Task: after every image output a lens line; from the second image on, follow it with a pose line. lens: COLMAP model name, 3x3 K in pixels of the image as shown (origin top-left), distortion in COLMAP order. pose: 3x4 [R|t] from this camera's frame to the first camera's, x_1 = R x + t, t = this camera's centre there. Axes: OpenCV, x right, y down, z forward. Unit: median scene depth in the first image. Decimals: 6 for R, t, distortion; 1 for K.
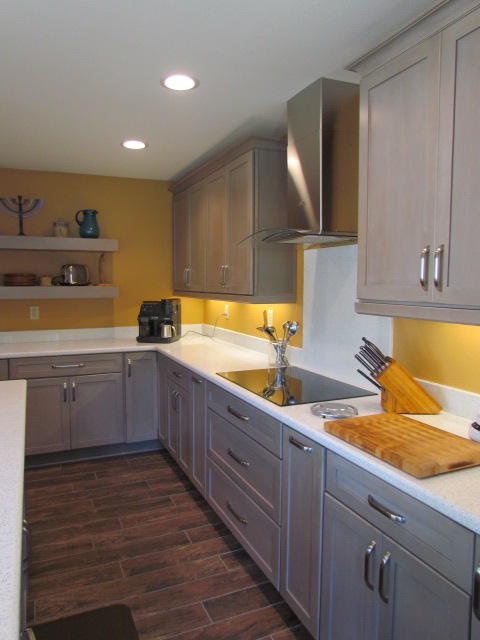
lens RADIAL K [[462.4, 0, 240.5], [0, 462.4, 319.9], [0, 0, 1]] dist [-0.054881, 0.009072]
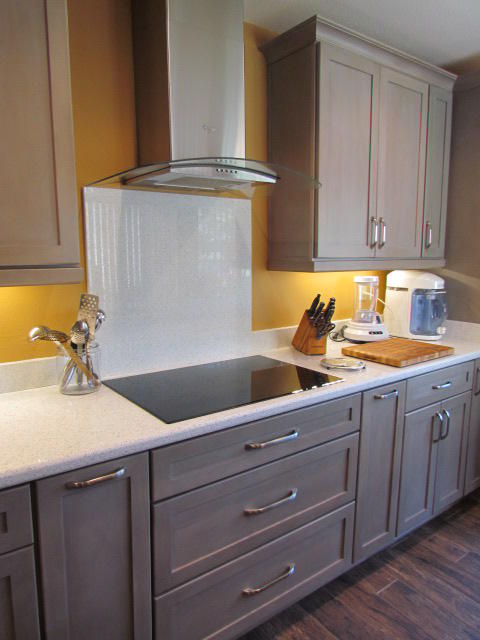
lens RADIAL K [[462.4, 0, 240.3], [0, 462.4, 321.2], [0, 0, 1]] dist [-0.054881, 0.009072]
pose [[-0.224120, -0.141390, 0.964251, -0.559771], [0.075165, 0.983965, 0.161752, -0.066826], [-0.971659, 0.108730, -0.209898, 1.068589]]
